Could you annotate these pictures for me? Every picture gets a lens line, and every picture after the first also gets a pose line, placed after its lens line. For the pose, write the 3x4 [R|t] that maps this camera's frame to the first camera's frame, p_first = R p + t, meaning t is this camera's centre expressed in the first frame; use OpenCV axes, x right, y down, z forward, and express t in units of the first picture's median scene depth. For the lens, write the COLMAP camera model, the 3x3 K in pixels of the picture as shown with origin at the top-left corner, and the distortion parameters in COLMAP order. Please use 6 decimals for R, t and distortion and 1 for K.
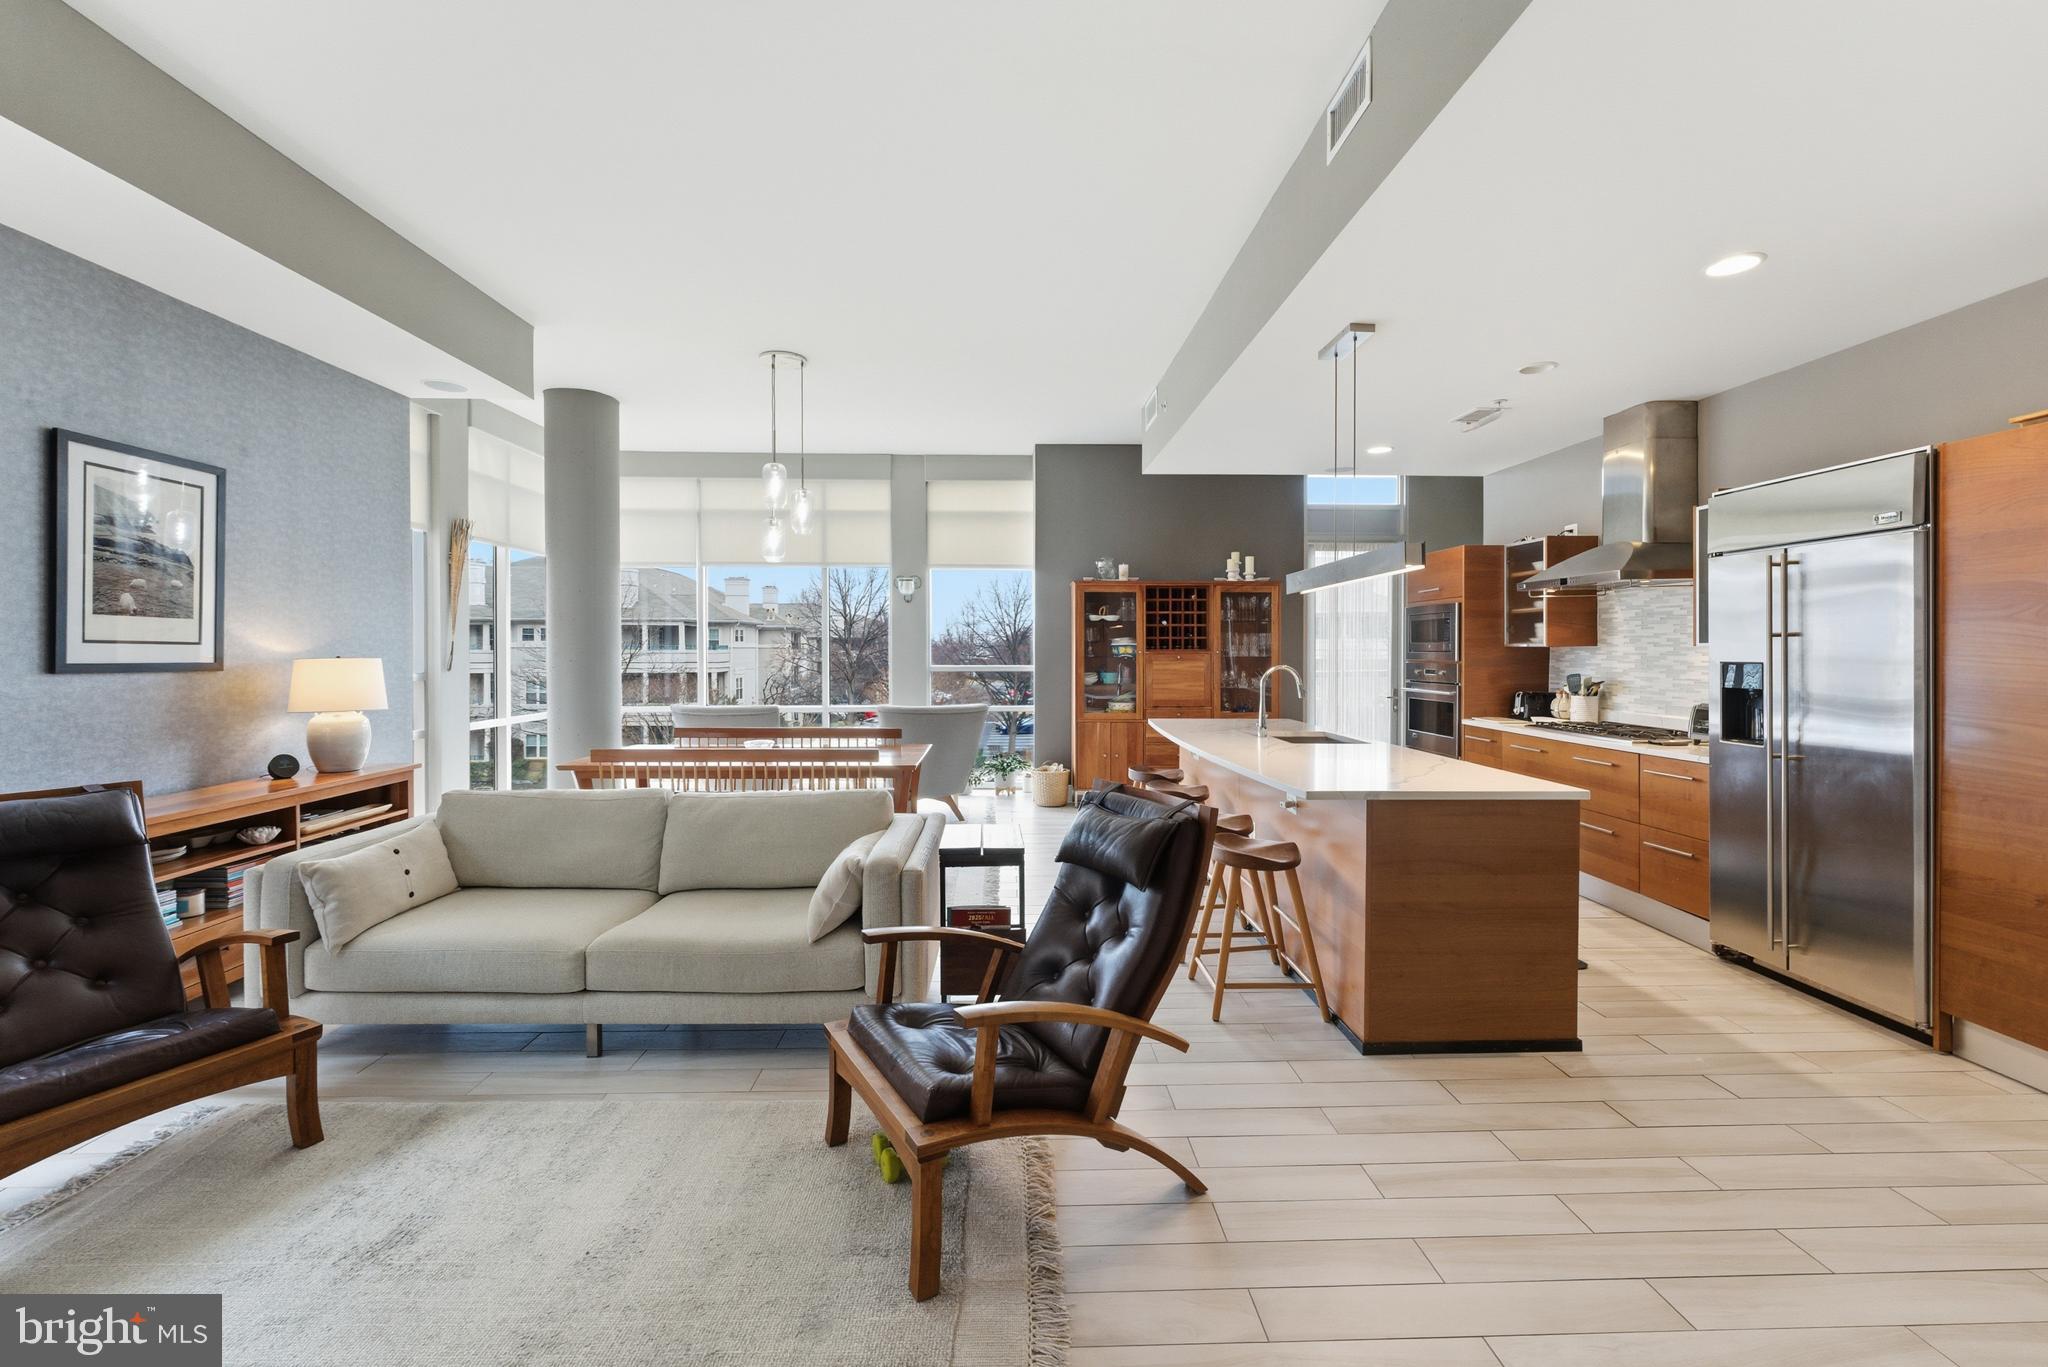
lens RADIAL K [[855.6, 0, 1026.0], [0, 855.6, 659.7], [0, 0, 1]] dist [-0.001901, -0.000343]
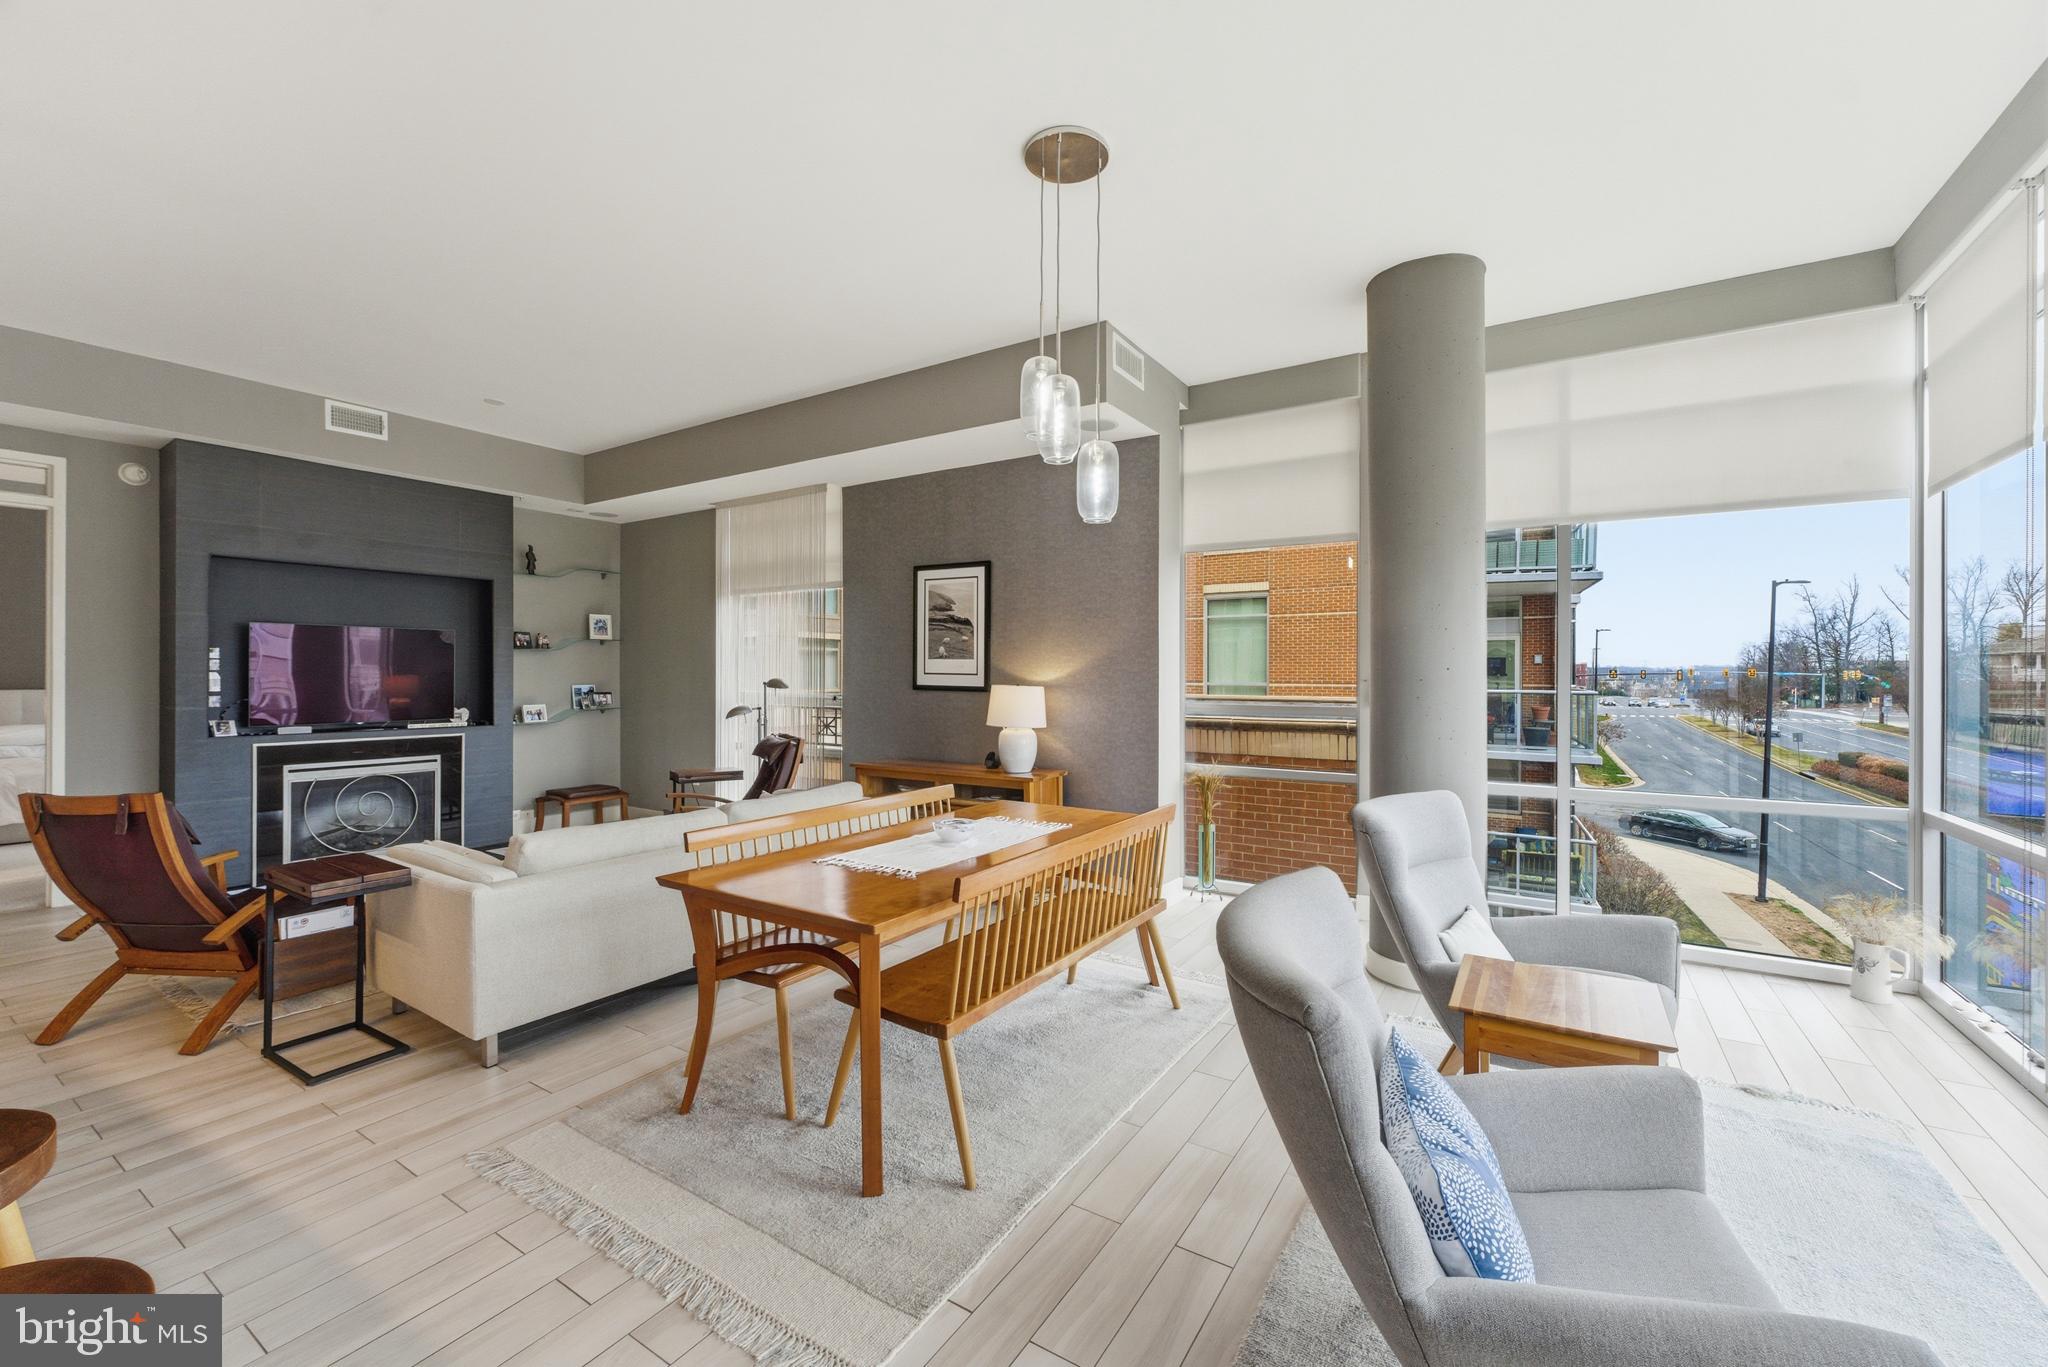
lens RADIAL K [[831.1, 0, 1022.0], [0, 831.1, 673.3], [0, 0, 1]] dist [-0.002954, 0.000994]
pose [[-0.567518, -0.001212, -0.823360, 0.177846], [-0.013486, 0.999878, 0.007824, -0.023211], [0.823250, 0.015544, -0.567466, 1.317248]]
